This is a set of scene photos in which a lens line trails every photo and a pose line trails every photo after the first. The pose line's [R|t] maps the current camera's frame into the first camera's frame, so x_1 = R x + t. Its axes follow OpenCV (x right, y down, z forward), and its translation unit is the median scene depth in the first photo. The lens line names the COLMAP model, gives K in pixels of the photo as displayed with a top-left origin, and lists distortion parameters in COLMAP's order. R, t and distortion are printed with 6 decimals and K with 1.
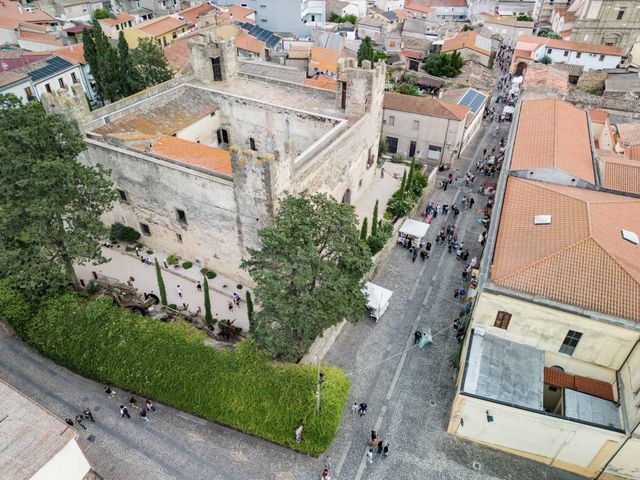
lens RADIAL K [[423.4, 0, 318.3], [0, 423.4, 240.6], [0, 0, 1]] dist [0.002957, -0.015078]
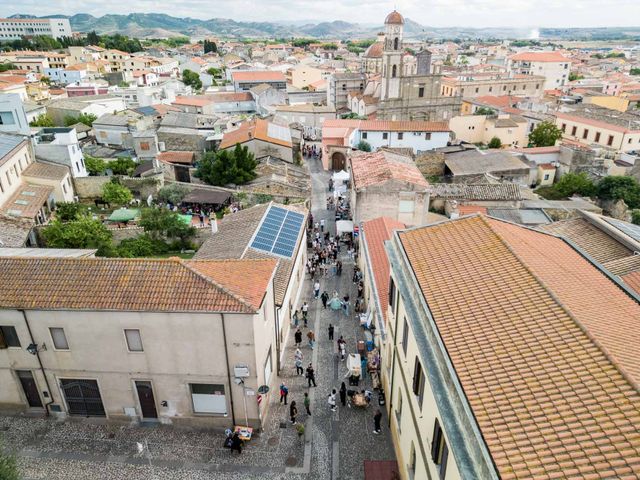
lens RADIAL K [[423.4, 0, 320.1], [0, 423.4, 241.3], [0, 0, 1]] dist [0.002957, -0.015078]
pose [[0.910062, -0.173925, 0.376214, 0.164944], [0.254330, 0.951051, -0.175549, -0.163886], [-0.327266, 0.255443, 0.909750, 0.407718]]
